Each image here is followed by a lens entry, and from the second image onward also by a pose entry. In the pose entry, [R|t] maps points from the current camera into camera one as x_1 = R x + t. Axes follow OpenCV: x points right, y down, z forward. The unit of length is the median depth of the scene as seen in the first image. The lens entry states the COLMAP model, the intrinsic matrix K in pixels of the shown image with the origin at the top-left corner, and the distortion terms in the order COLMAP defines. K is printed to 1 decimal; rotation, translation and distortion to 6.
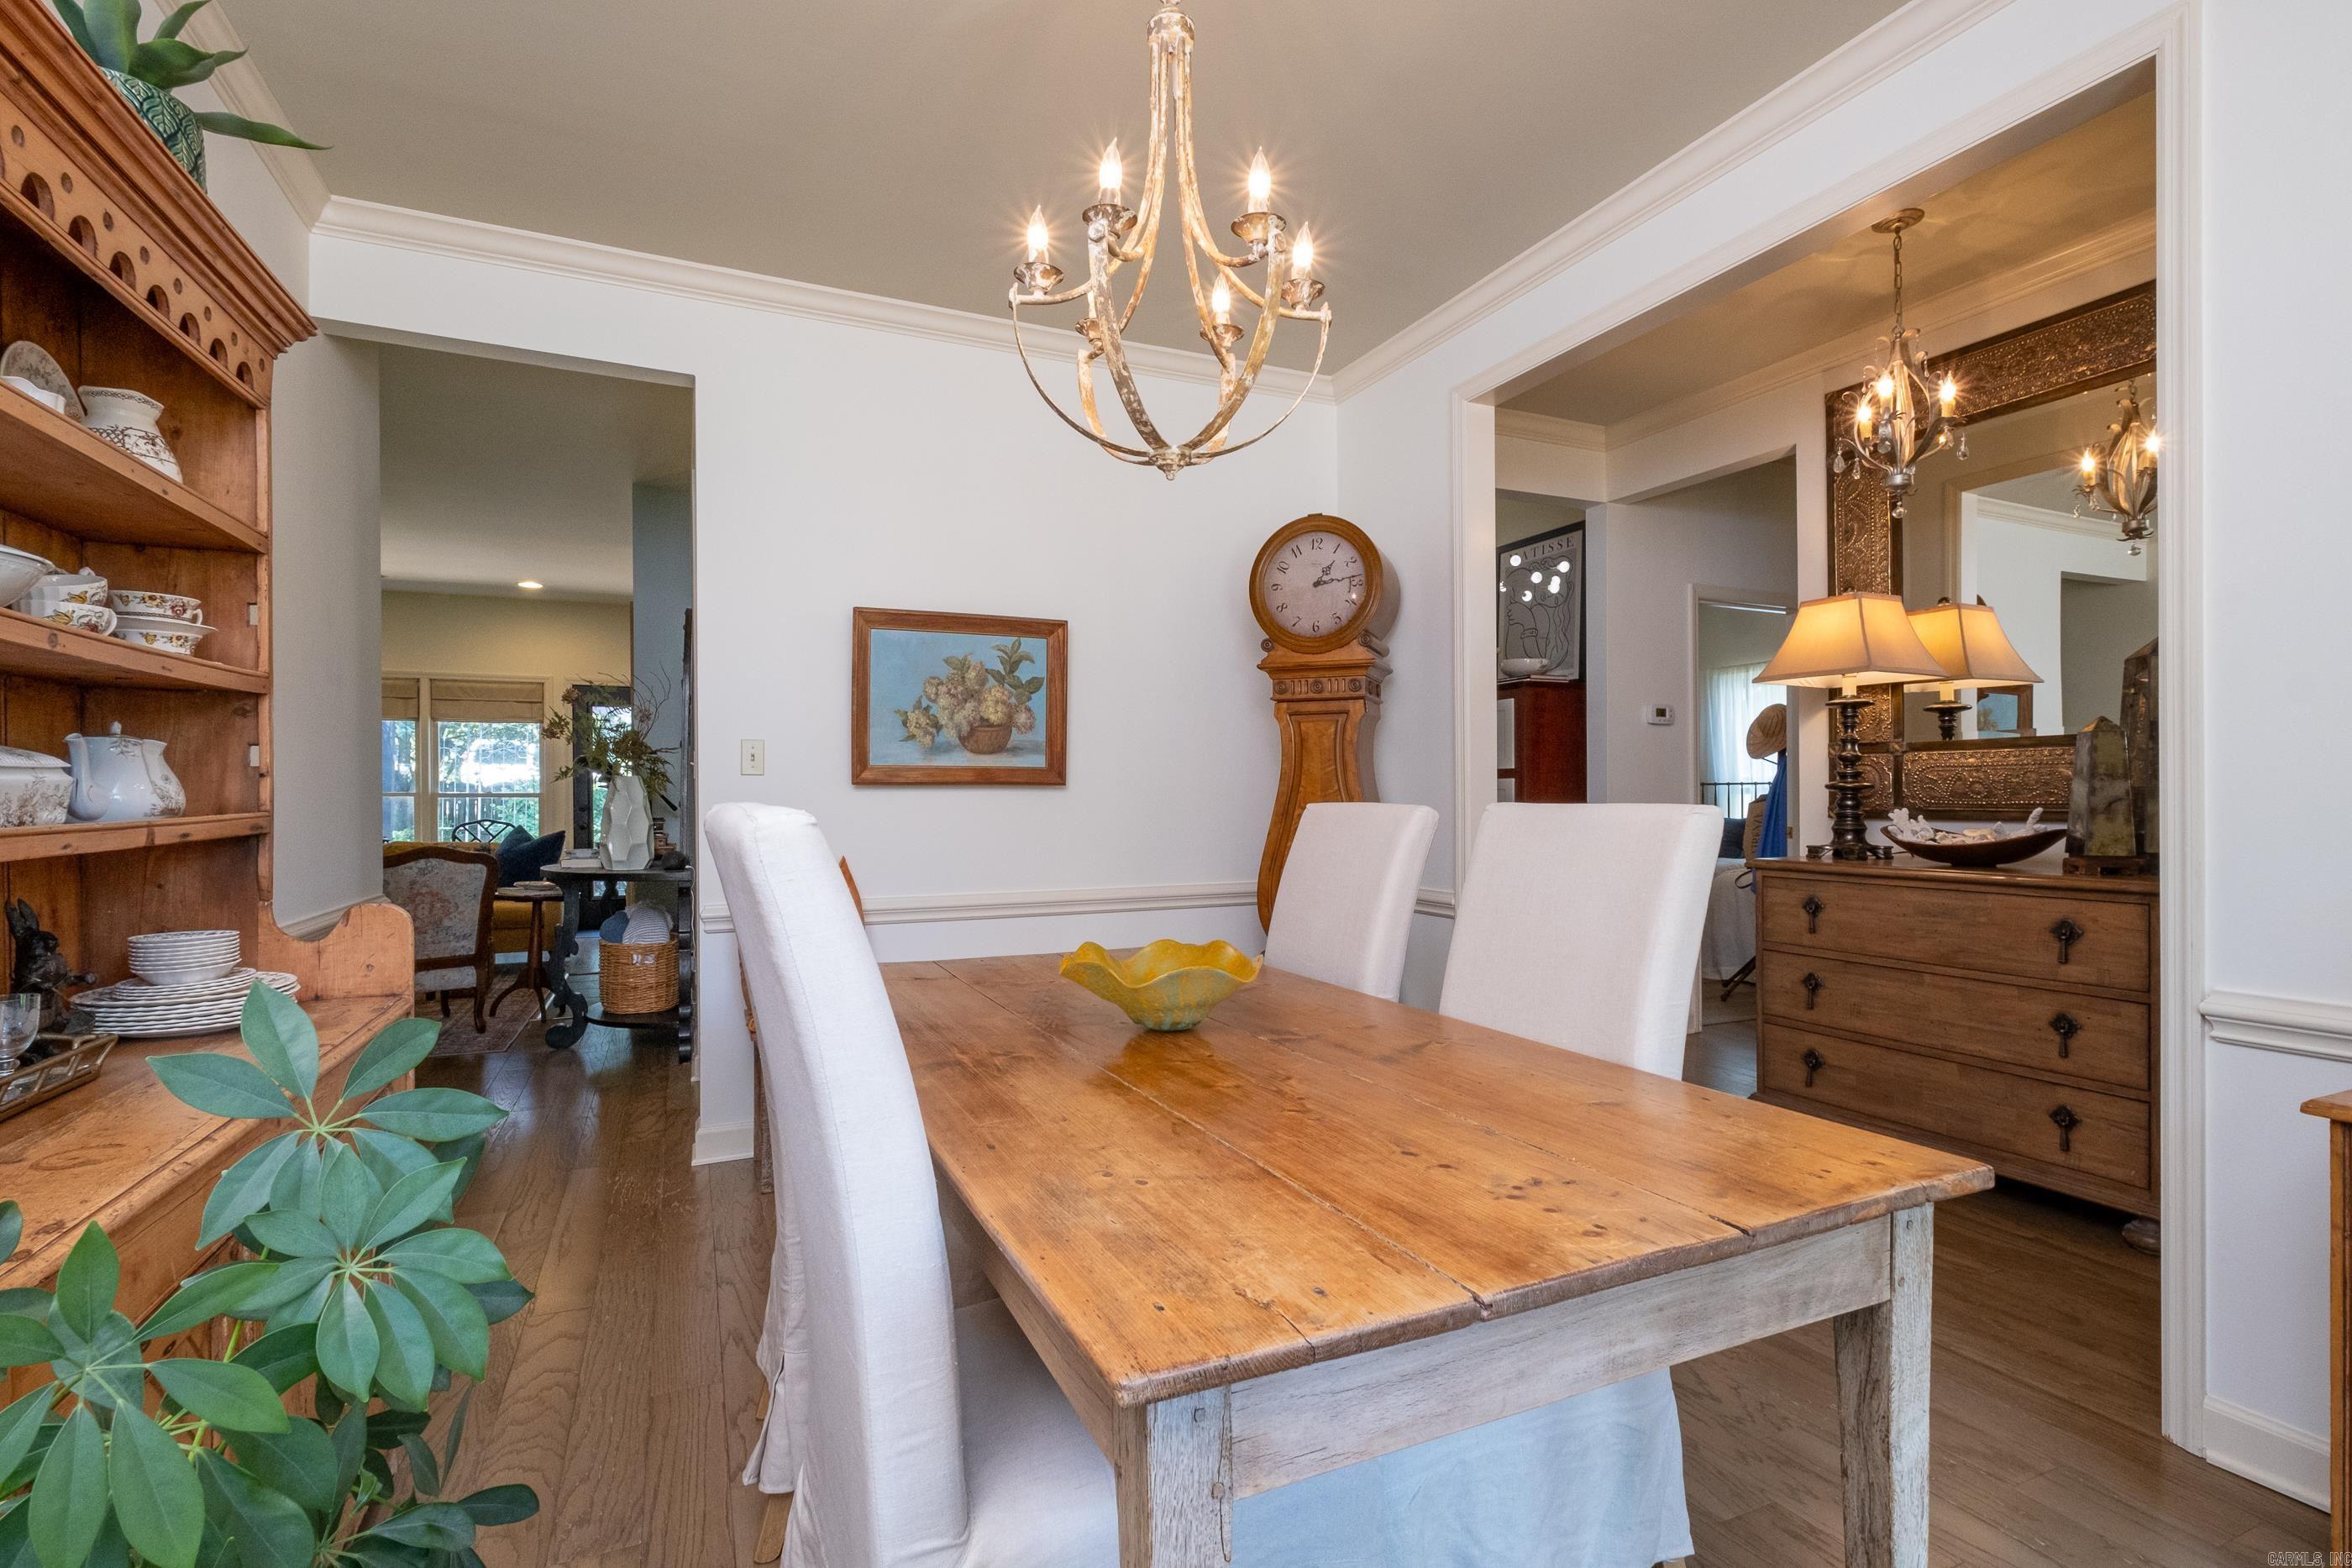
lens RADIAL K [[1062.7, 0, 1179.6], [0, 1062.7, 804.0], [0, 0, 1]] dist [-0.015900, -0.000056]
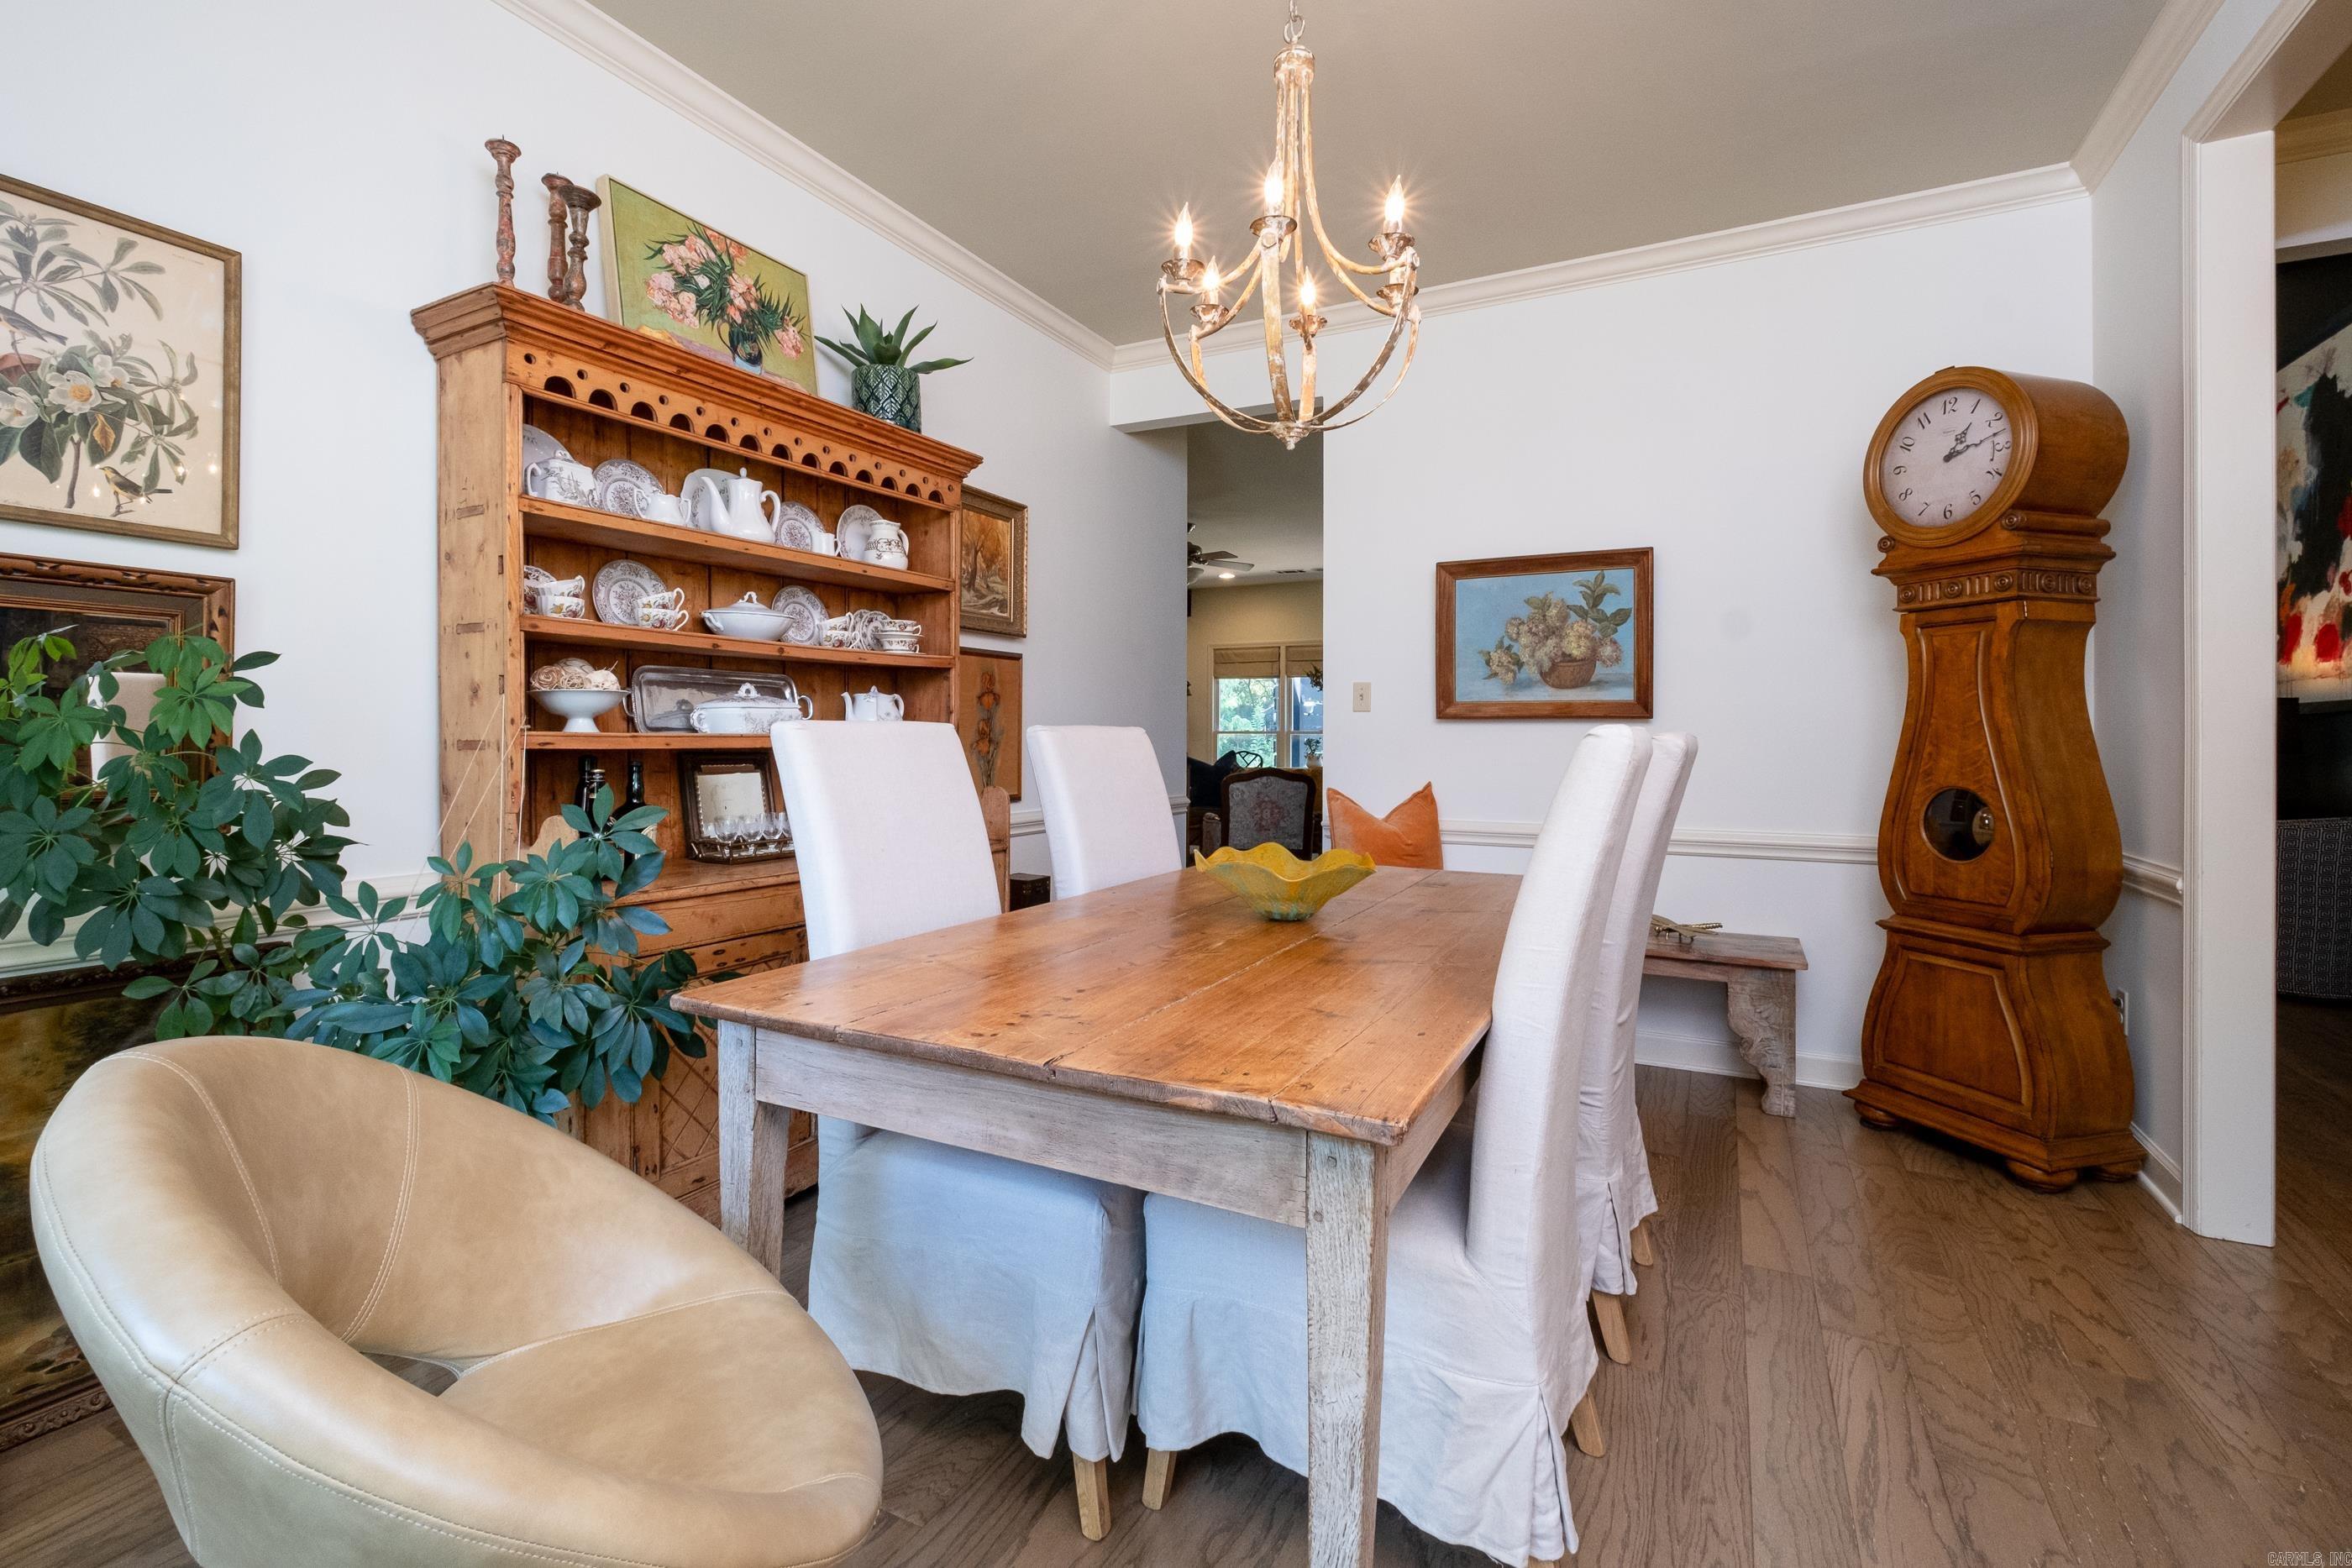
lens RADIAL K [[1034.5, 0, 1178.8], [0, 1034.5, 741.2], [0, 0, 1]] dist [-0.002944, 0.000125]
pose [[0.620169, 0.010016, -0.784404, 0.376043], [-0.013703, 0.999904, 0.001934, 0.007088], [0.784349, 0.009549, 0.620247, 0.090371]]
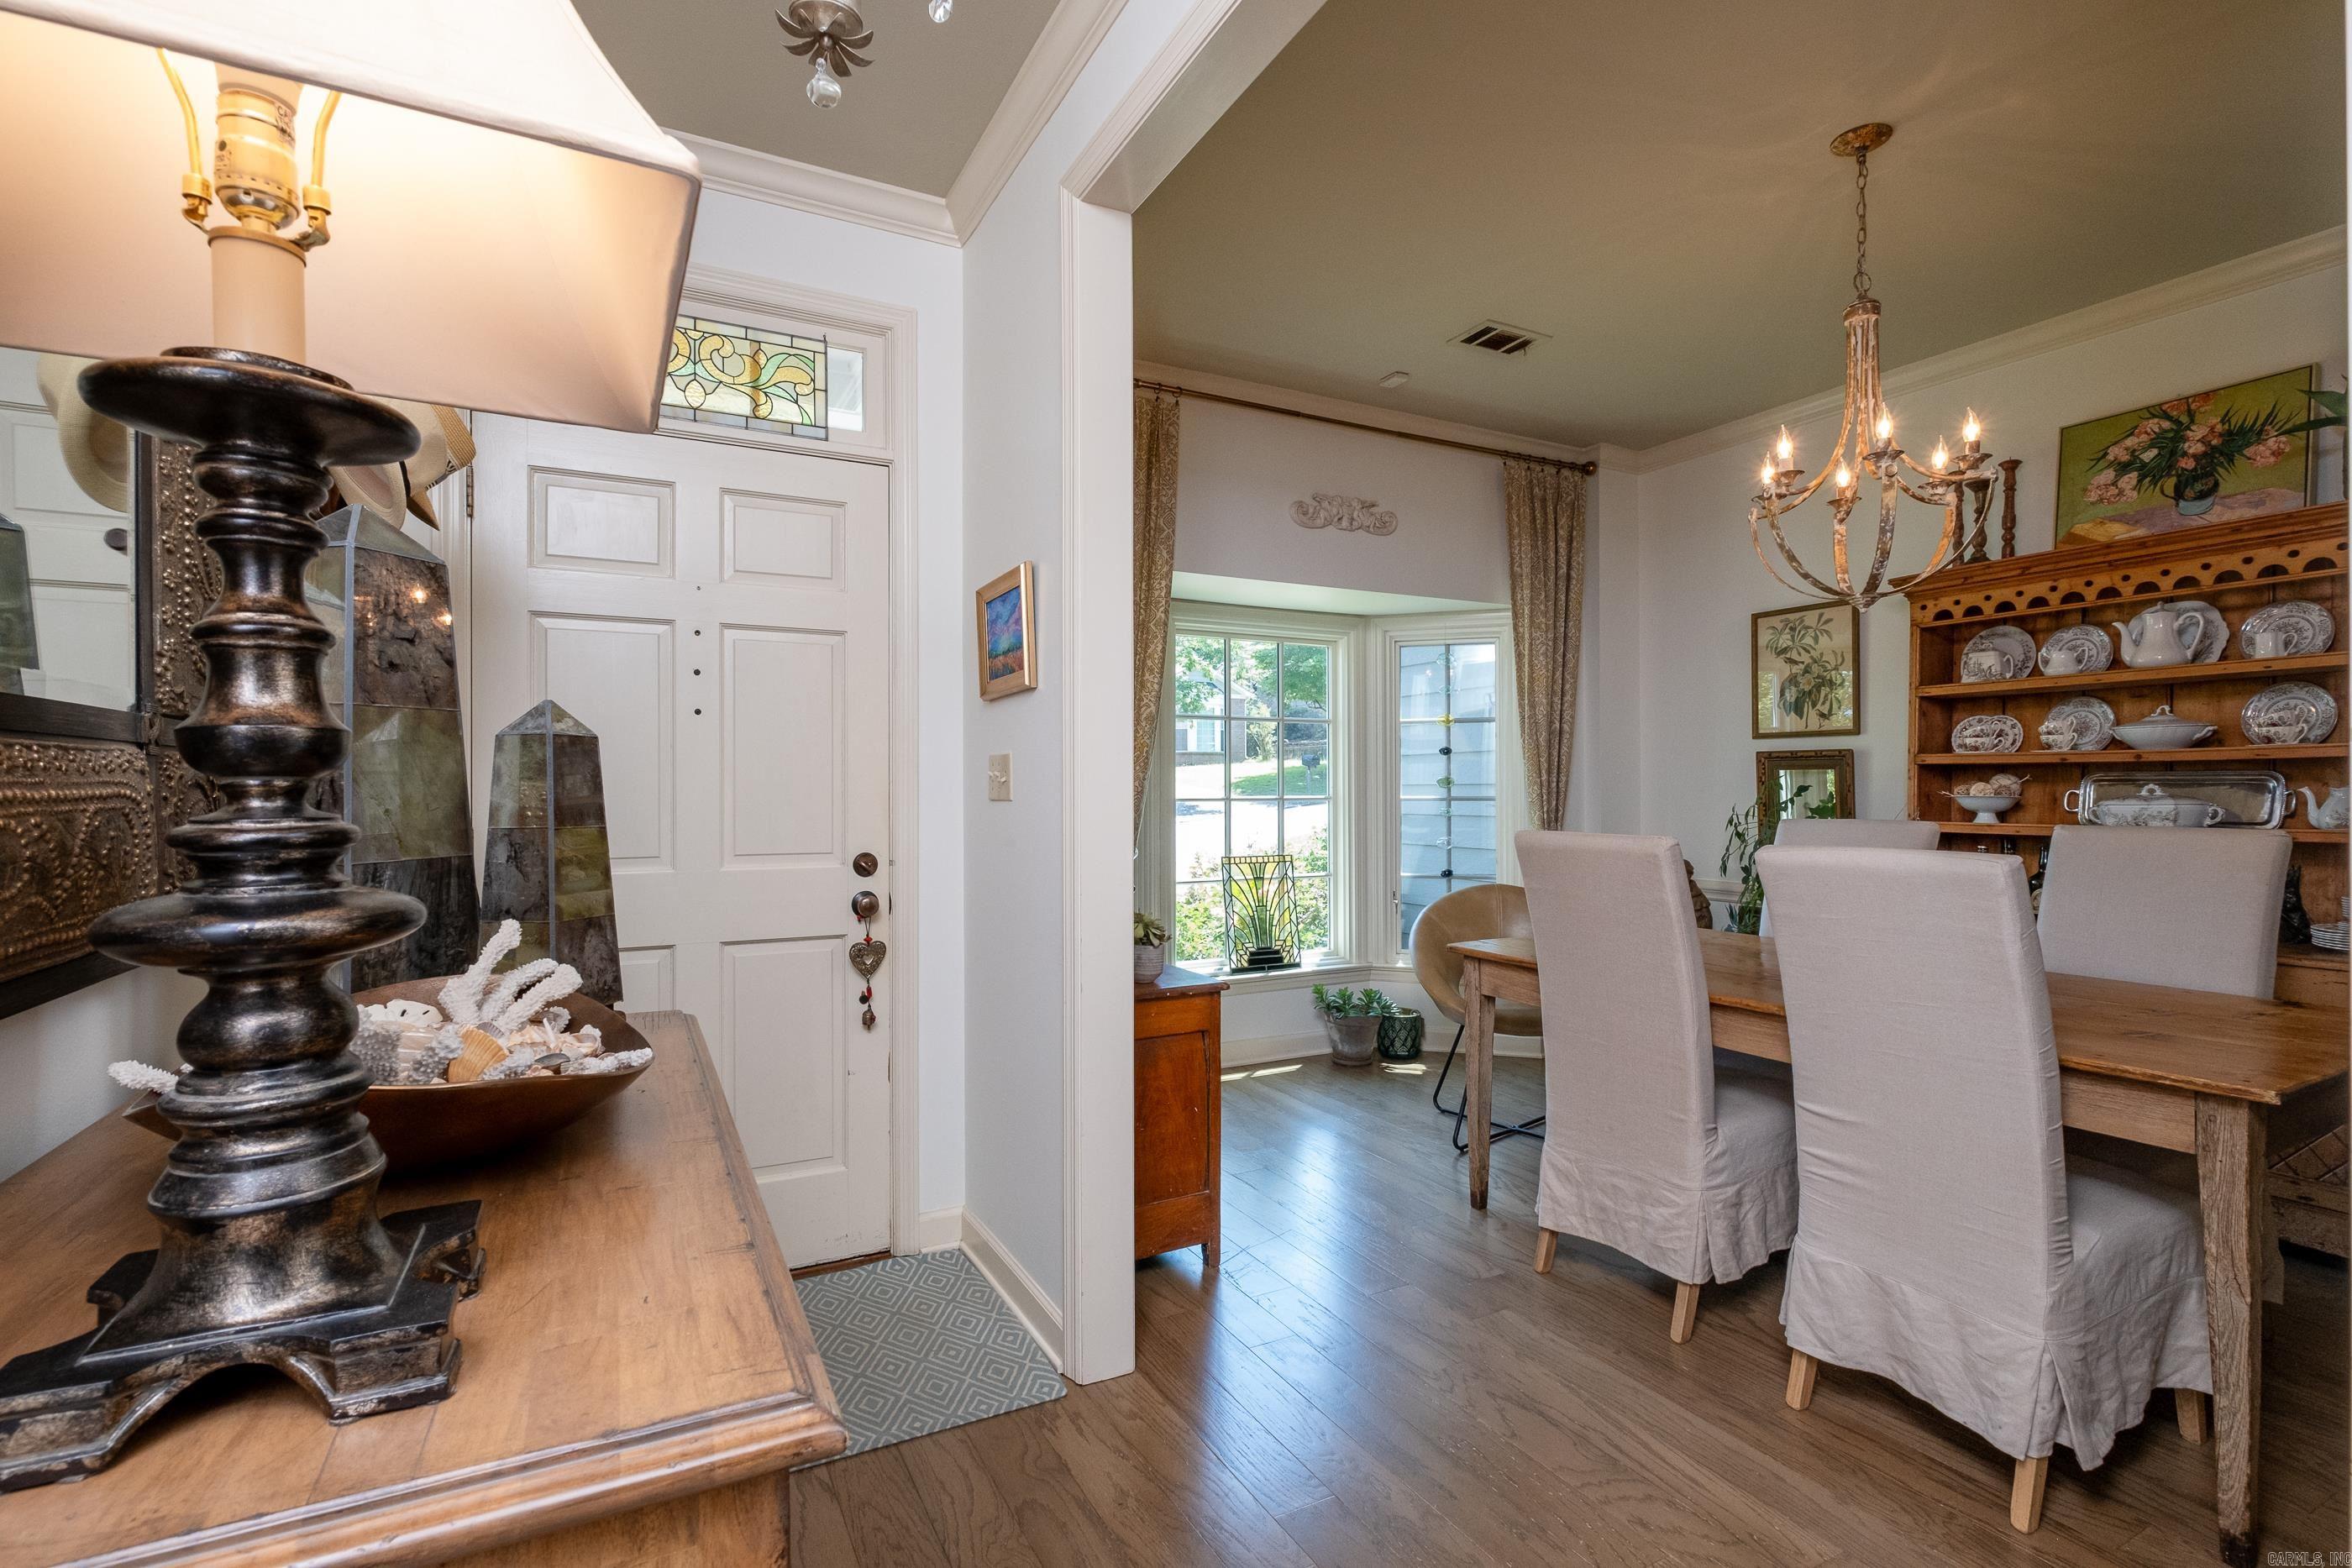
lens RADIAL K [[1086.9, 0, 1185.3], [0, 1086.9, 789.2], [0, 0, 1]] dist [-0.001804, -0.000172]
pose [[-0.997228, 0.005585, -0.074199, 0.493988], [0.004870, 0.999940, 0.009815, -0.037721], [0.074249, 0.009426, -0.997195, 1.173515]]
